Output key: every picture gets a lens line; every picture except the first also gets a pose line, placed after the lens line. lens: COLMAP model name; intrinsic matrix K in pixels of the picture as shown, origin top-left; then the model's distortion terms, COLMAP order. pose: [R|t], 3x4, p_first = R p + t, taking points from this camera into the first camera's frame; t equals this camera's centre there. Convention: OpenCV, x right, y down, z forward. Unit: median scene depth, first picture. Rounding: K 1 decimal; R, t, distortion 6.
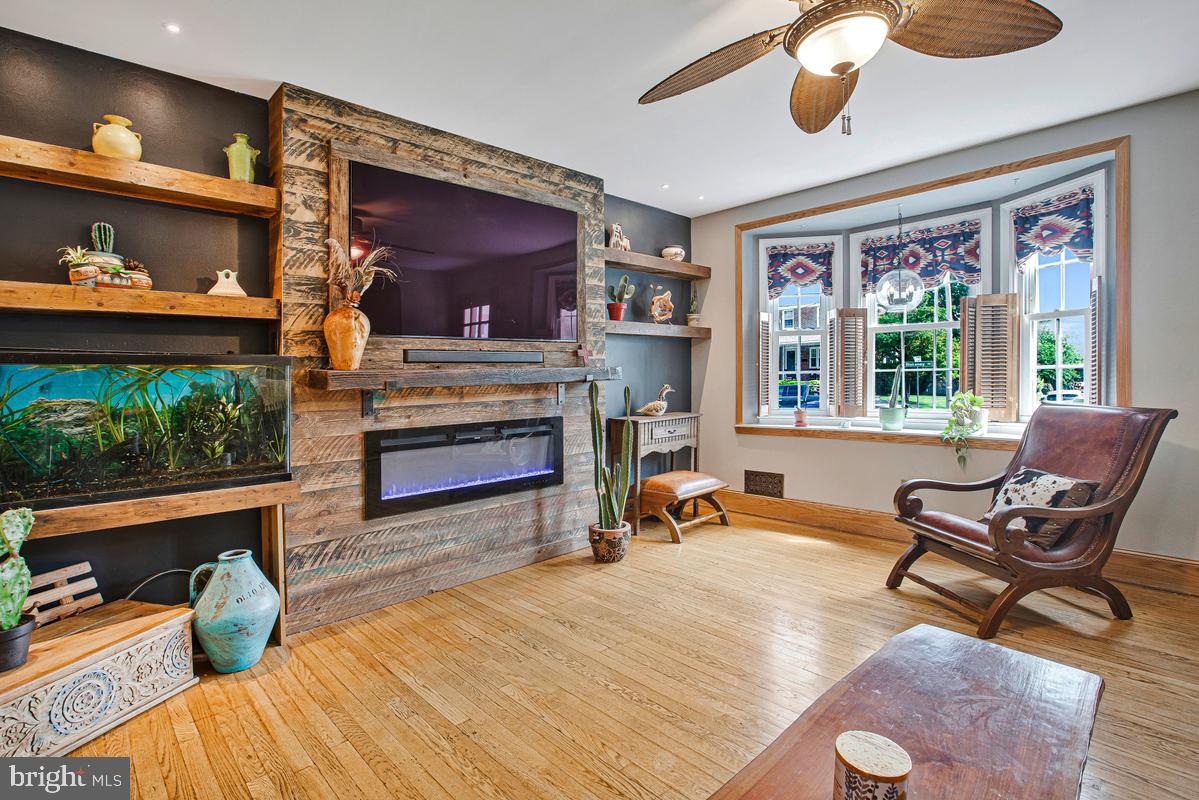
lens RADIAL K [[578.5, 0, 588.6], [0, 578.5, 397.2], [0, 0, 1]] dist [-0.027573, 0.008565]
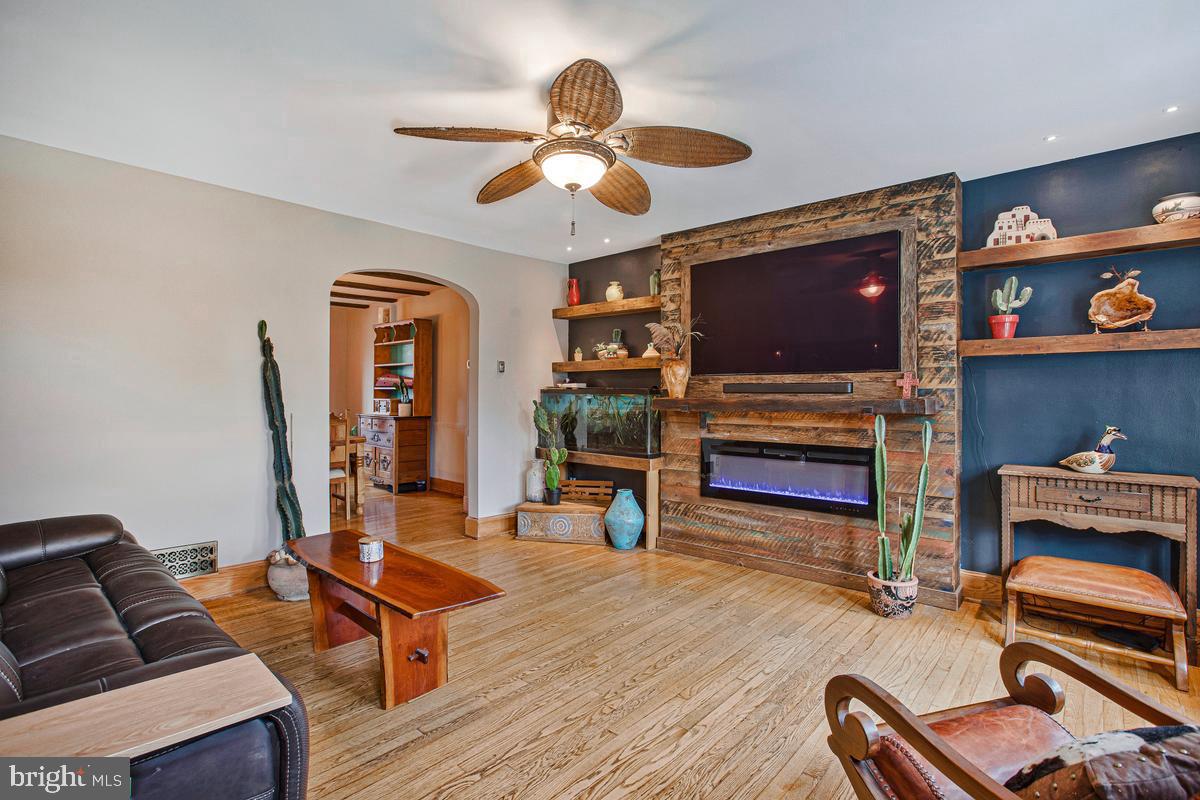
lens RADIAL K [[579.0, 0, 609.1], [0, 579.0, 399.0], [0, 0, 1]] dist [-0.027573, 0.008565]
pose [[0.107046, 0.028586, -0.993843, 0.962300], [-0.040797, 0.998871, 0.024337, -0.061932], [0.993417, 0.037941, 0.108091, 0.513568]]
